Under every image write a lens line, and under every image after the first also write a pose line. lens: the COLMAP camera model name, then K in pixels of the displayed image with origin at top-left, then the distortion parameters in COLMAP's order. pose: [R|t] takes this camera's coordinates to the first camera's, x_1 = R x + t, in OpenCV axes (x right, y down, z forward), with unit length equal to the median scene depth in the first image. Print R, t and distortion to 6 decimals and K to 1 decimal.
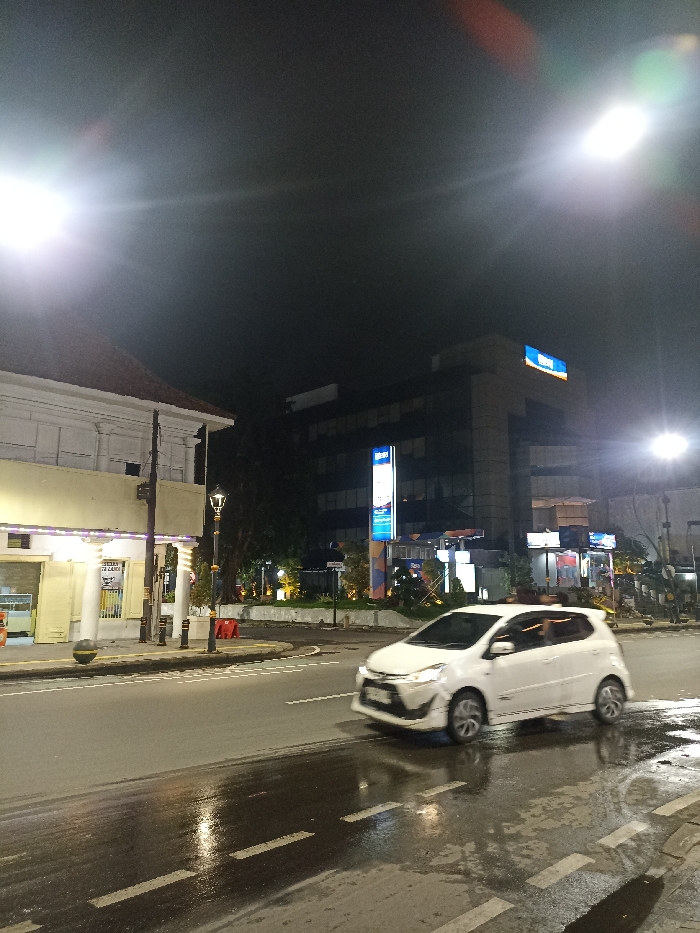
lens RADIAL K [[683.8, 0, 350.0], [0, 683.8, 466.5], [0, 0, 1]] dist [0.084987, -0.087209]
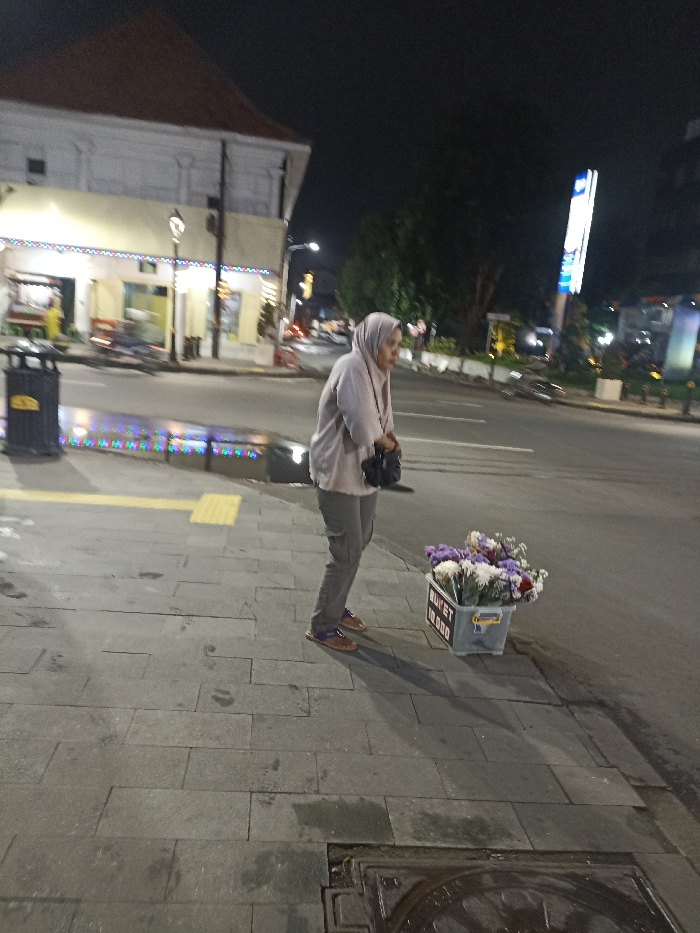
lens RADIAL K [[683.8, 0, 350.0], [0, 683.8, 466.5], [0, 0, 1]] dist [0.084987, -0.087209]
pose [[0.783964, 0.188427, -0.591519, 0.575723], [0.012130, 0.947994, 0.318057, 0.053813], [0.620687, -0.256520, 0.740908, 0.205736]]
